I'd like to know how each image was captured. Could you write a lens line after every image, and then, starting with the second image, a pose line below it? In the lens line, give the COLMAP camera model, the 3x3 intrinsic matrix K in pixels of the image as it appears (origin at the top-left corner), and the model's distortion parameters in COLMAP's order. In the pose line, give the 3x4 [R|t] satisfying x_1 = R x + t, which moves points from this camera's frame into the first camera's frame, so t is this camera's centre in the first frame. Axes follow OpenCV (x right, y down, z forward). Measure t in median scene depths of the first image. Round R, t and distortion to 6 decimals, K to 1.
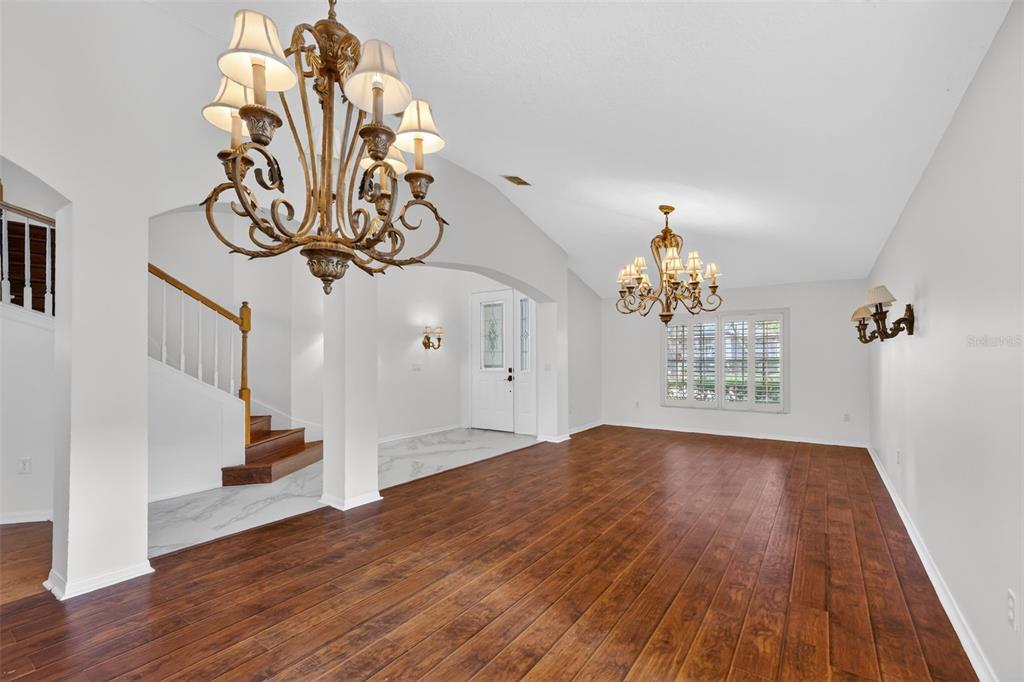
lens RADIAL K [[451.1, 0, 509.6], [0, 451.1, 349.0], [0, 0, 1]] dist [0.000860, 0.000265]
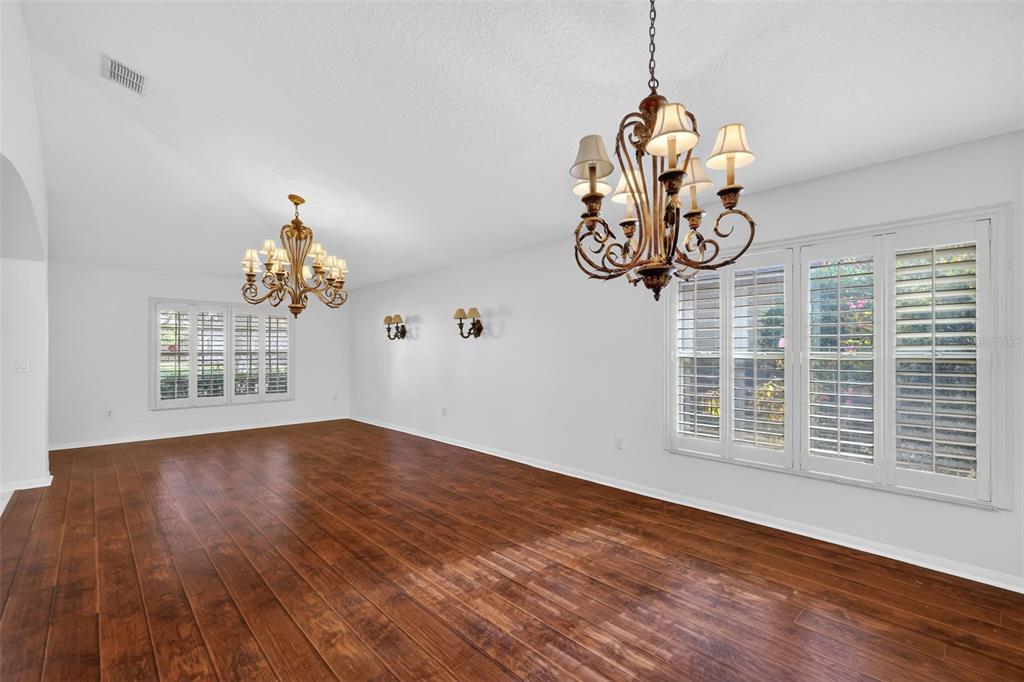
lens RADIAL K [[451.1, 0, 509.6], [0, 451.1, 349.0], [0, 0, 1]] dist [0.000860, 0.000265]
pose [[0.211103, 0.001882, 0.977462, -0.791307], [-0.018258, 0.999831, 0.002018, 0.008678], [-0.977293, -0.018273, 0.211102, 0.506645]]
